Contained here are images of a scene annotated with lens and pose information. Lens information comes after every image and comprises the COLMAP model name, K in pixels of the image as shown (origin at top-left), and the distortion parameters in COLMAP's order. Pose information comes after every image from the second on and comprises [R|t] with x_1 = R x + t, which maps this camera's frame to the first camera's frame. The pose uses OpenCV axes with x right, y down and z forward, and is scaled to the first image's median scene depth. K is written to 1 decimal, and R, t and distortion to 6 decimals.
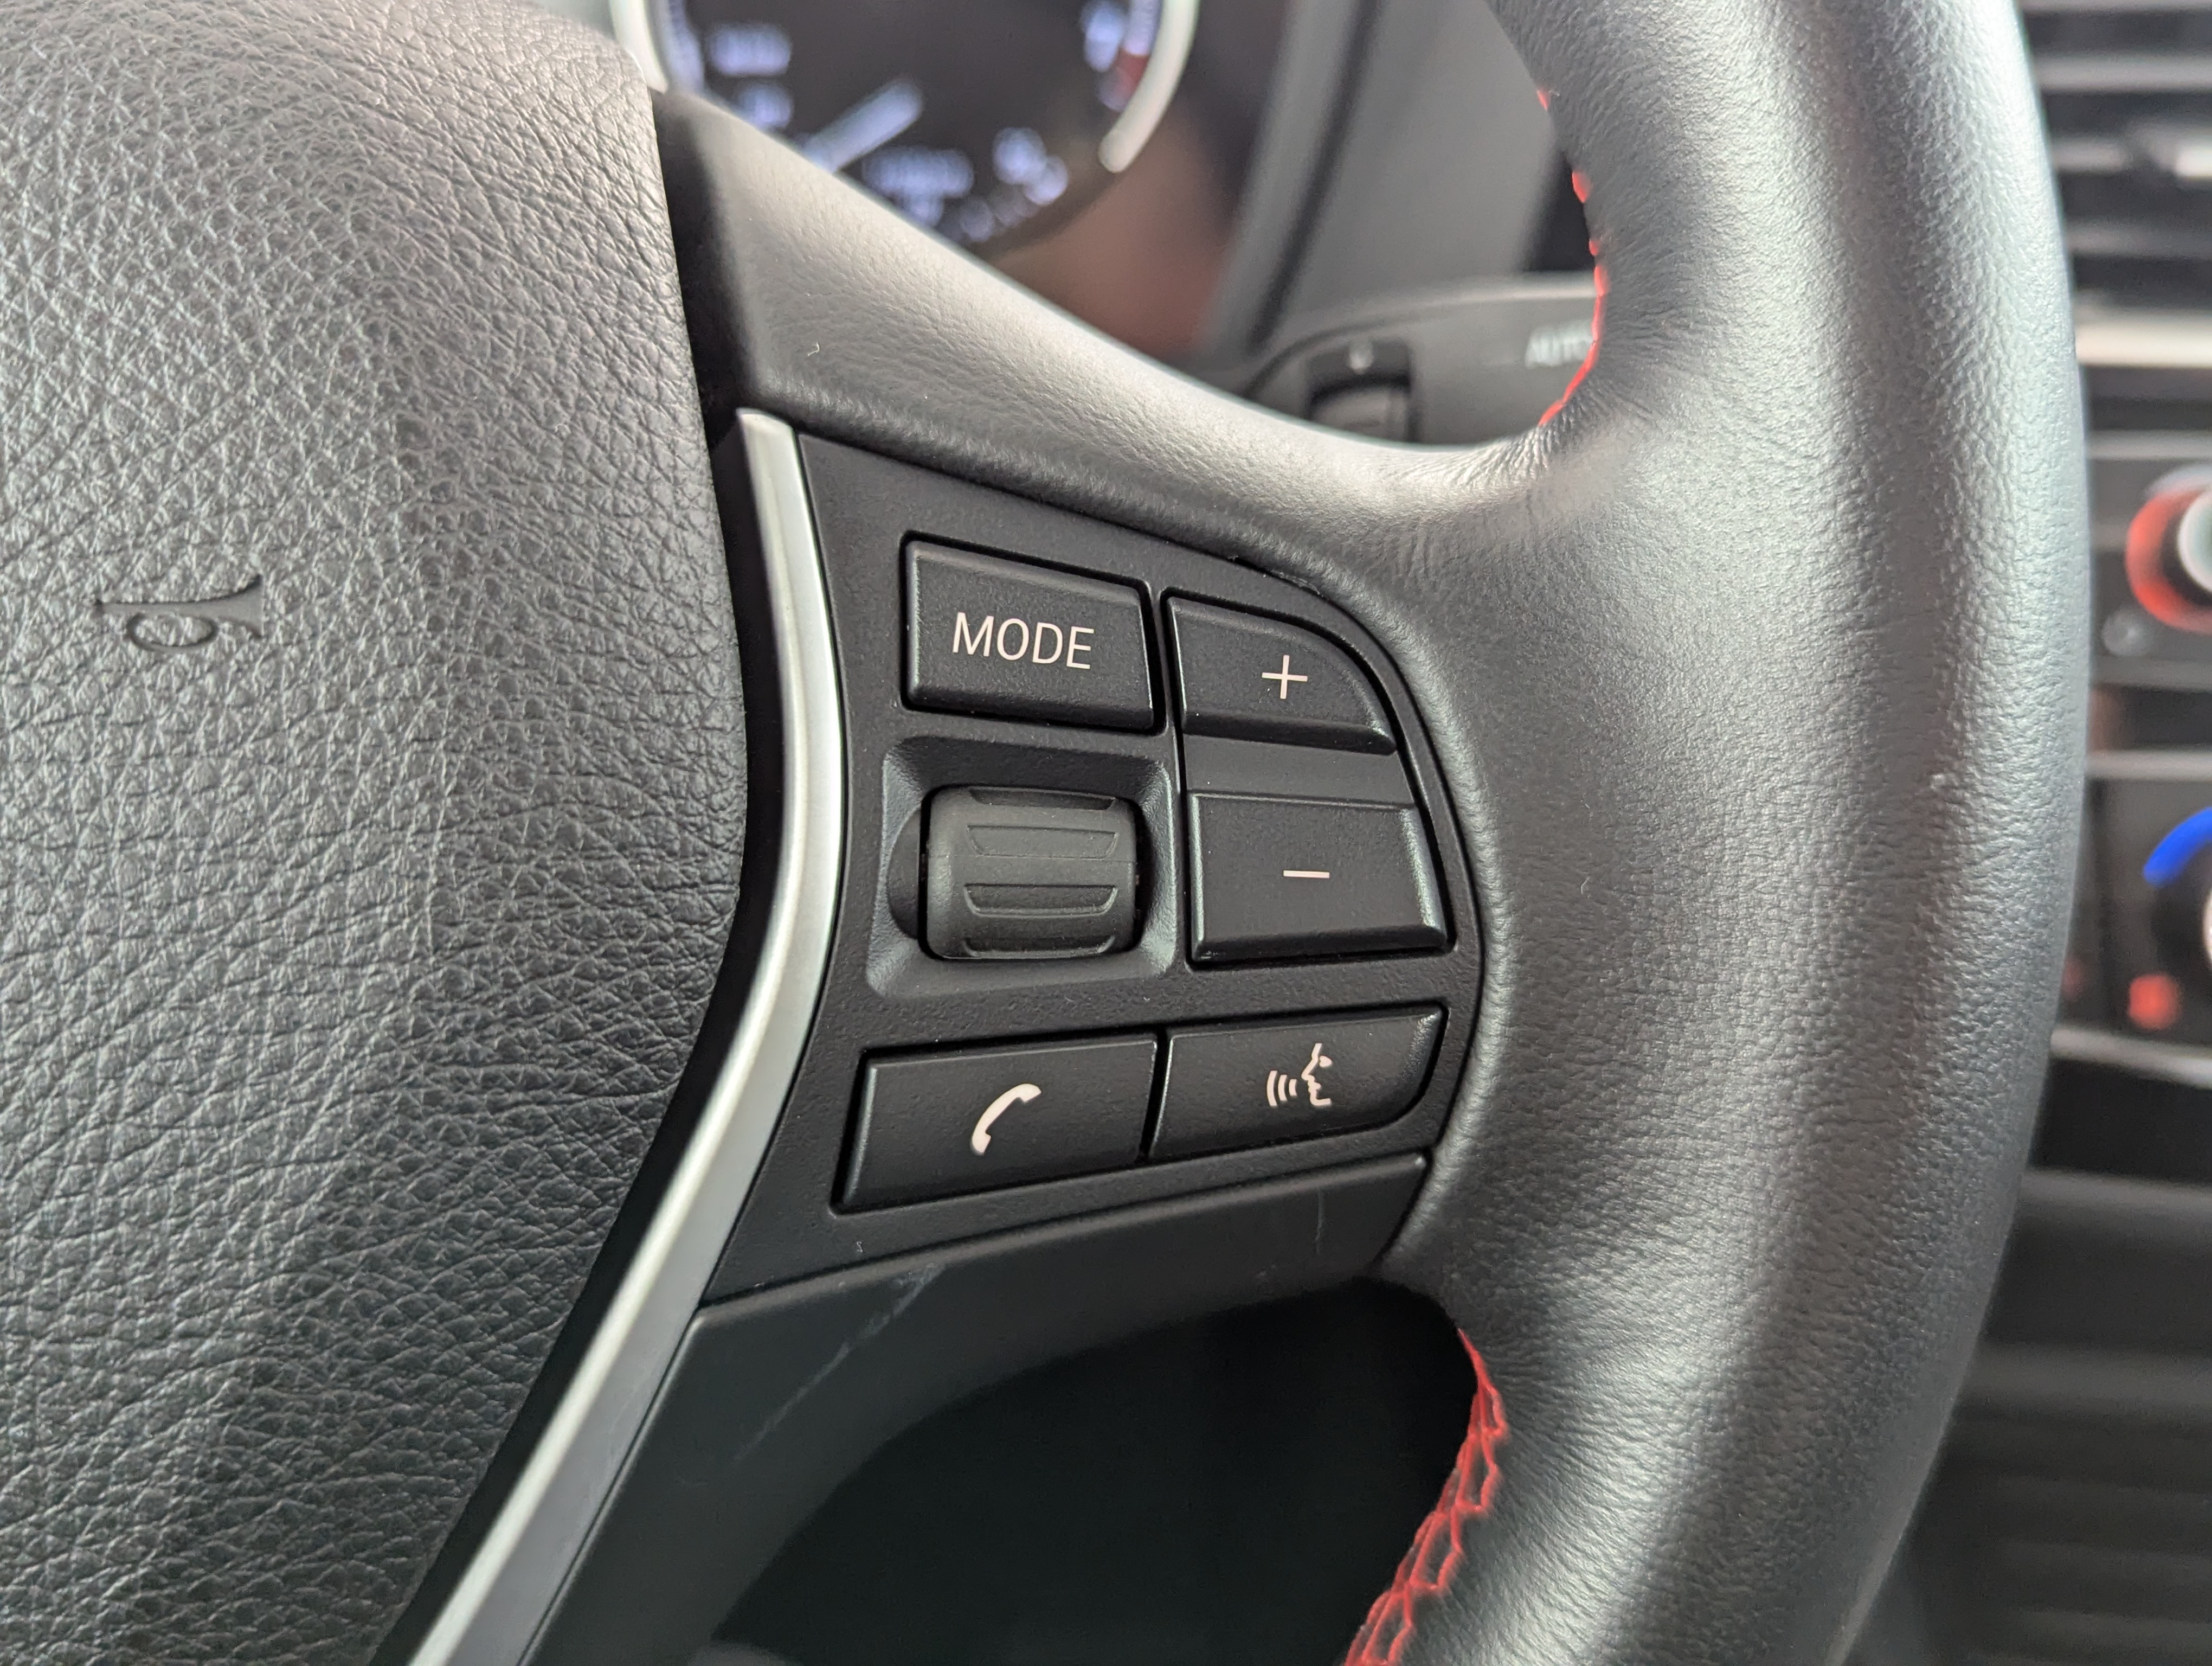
lens RADIAL K [[1990.3, 0, 1116.4], [0, 1990.3, 820.4], [0, 0, 1]] dist [0.049431, -0.020701]
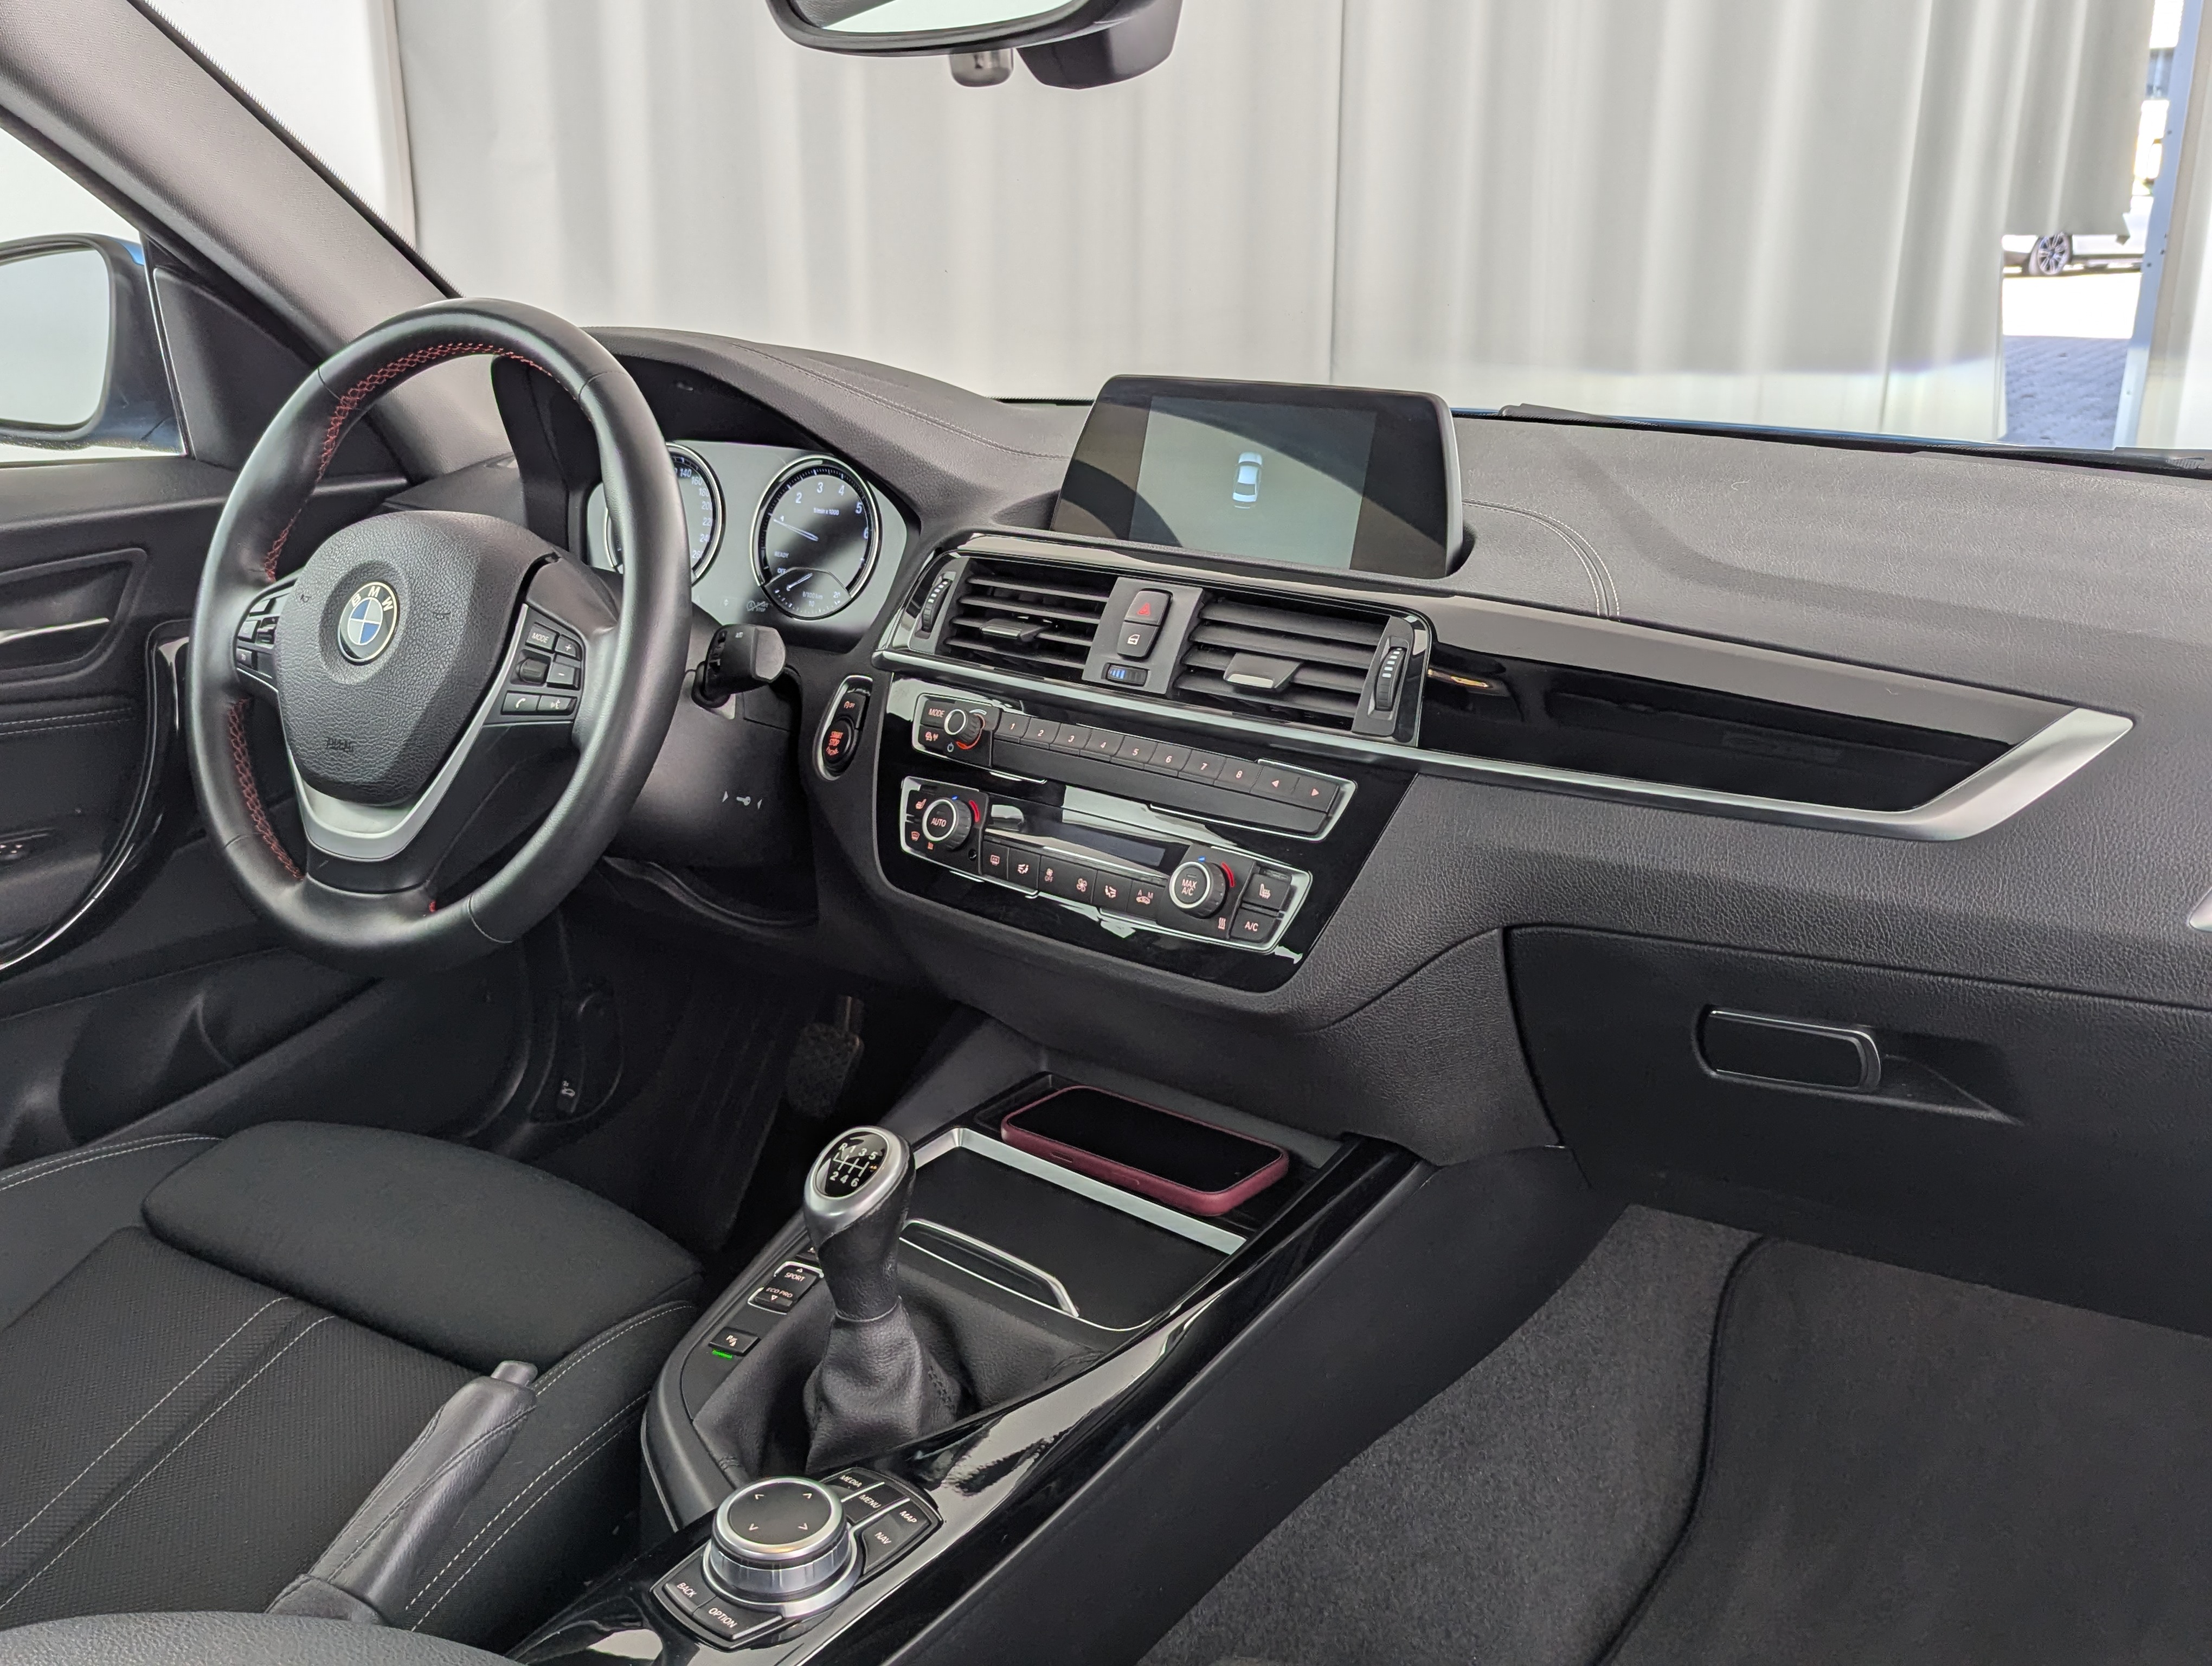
lens RADIAL K [[1990.3, 0, 1114.6], [0, 1990.3, 823.4], [0, 0, 1]] dist [0.049431, -0.020701]
pose [[0.876214, 0.161678, -0.453993, 4.996677], [-0.250961, 0.957311, -0.143436, 1.029396], [0.411422, 0.239616, 0.879384, -4.181032]]
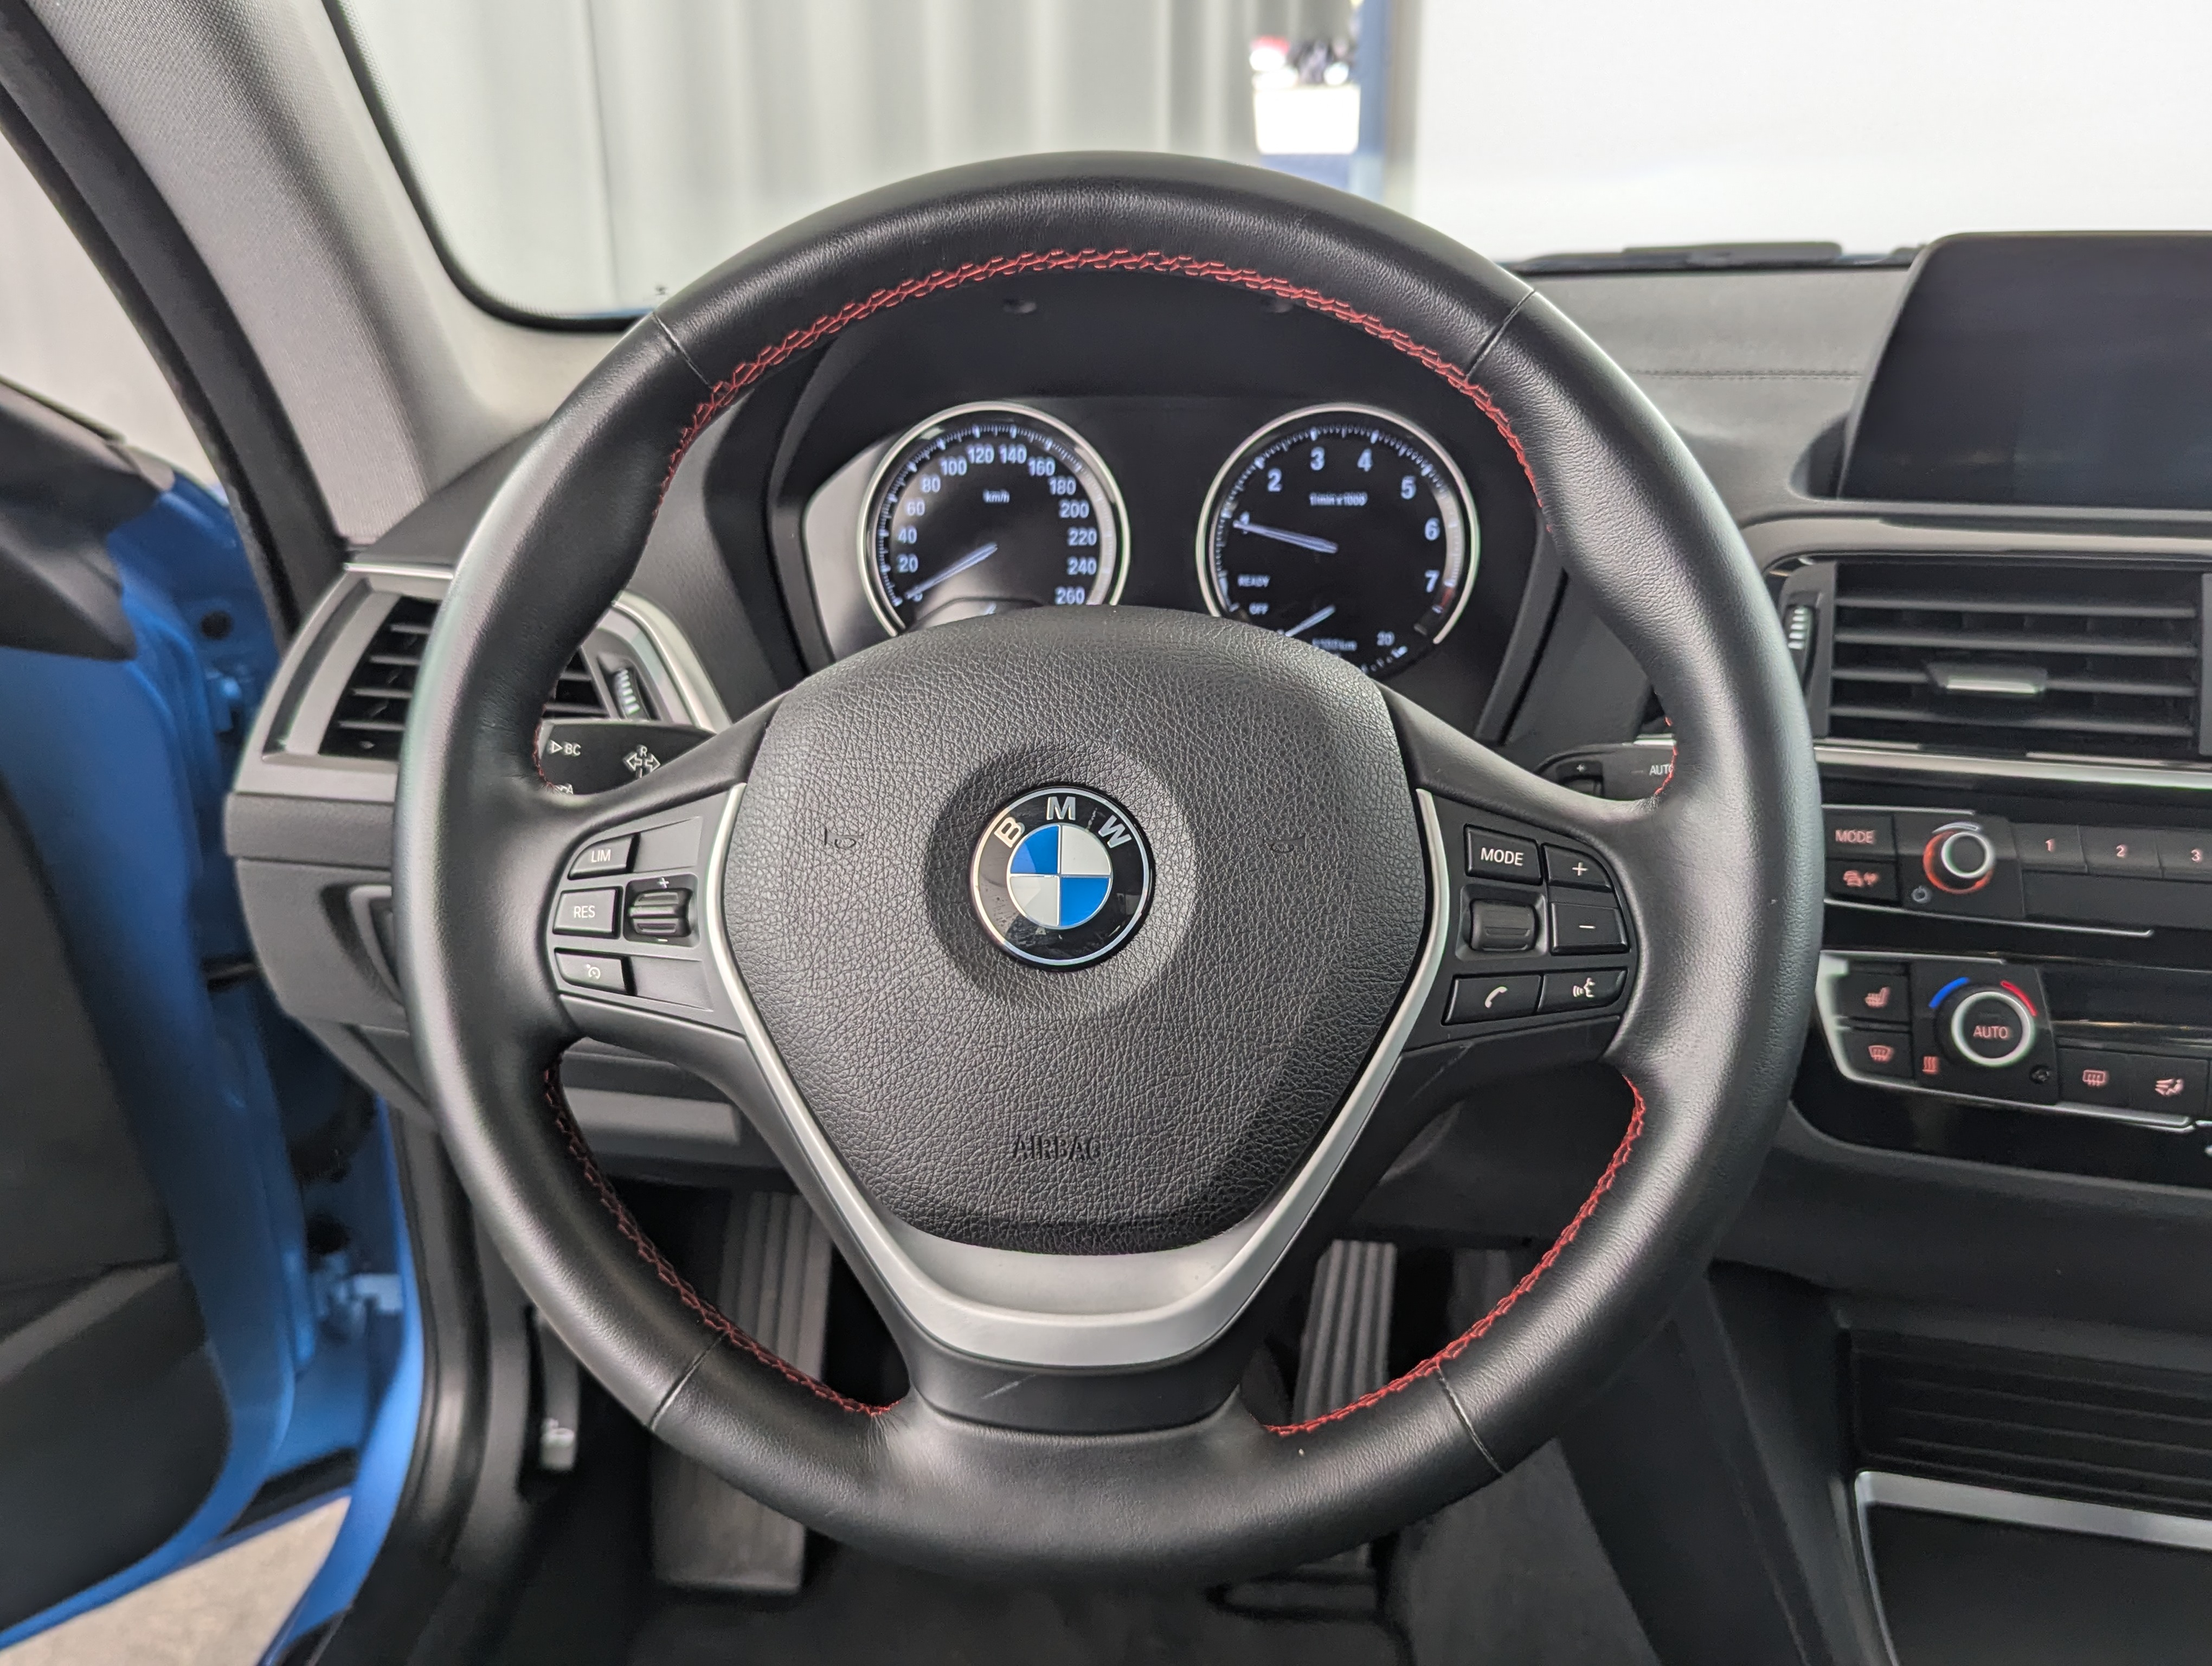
lens RADIAL K [[1990.3, 0, 1118.0], [0, 1990.3, 840.6], [0, 0, 1]] dist [0.049431, -0.020701]
pose [[0.999013, 0.024193, -0.037245, -0.570357], [-0.028611, 0.991985, -0.123073, 0.317320], [0.033969, 0.124017, 0.991698, -2.381444]]
